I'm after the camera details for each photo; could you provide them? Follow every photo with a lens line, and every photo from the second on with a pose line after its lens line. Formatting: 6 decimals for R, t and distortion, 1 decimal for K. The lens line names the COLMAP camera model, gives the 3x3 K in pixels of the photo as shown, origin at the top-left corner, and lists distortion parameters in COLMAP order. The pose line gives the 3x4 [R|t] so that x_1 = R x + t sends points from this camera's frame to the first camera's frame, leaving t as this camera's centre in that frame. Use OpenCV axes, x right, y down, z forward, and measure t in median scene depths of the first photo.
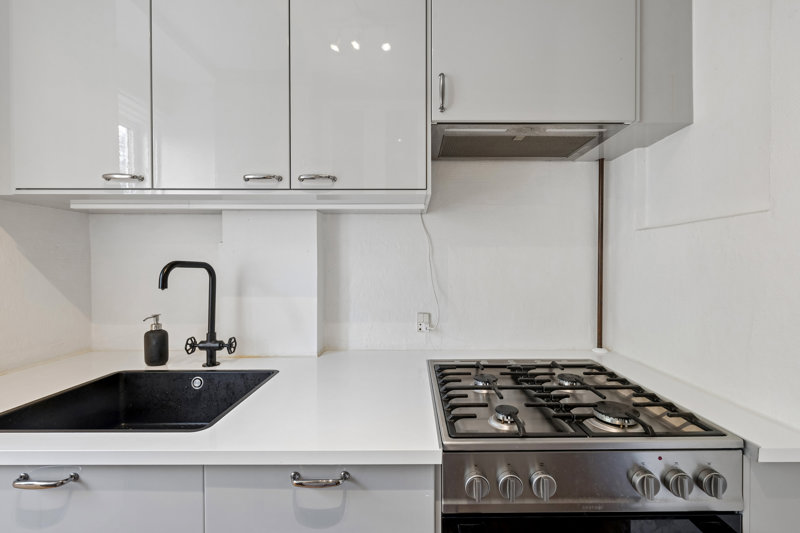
lens RADIAL K [[353.3, 0, 420.6], [0, 353.3, 266.8], [0, 0, 1]] dist [0.001045, -0.001280]
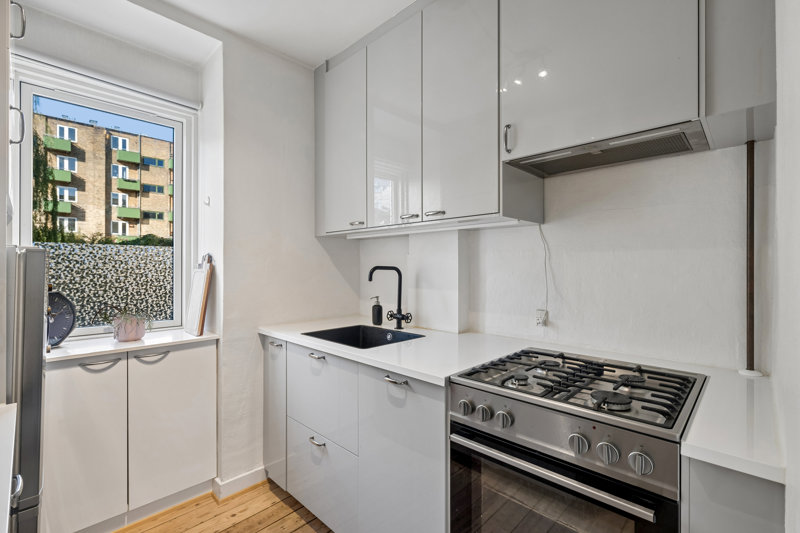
lens RADIAL K [[353.3, 0, 394.5], [0, 353.3, 268.0], [0, 0, 1]] dist [0.001045, -0.001280]
pose [[0.707943, 0.001742, -0.706267, 0.570844], [-0.004976, 0.999984, -0.002521, -0.002464], [0.706252, 0.005299, 0.707941, -0.194953]]
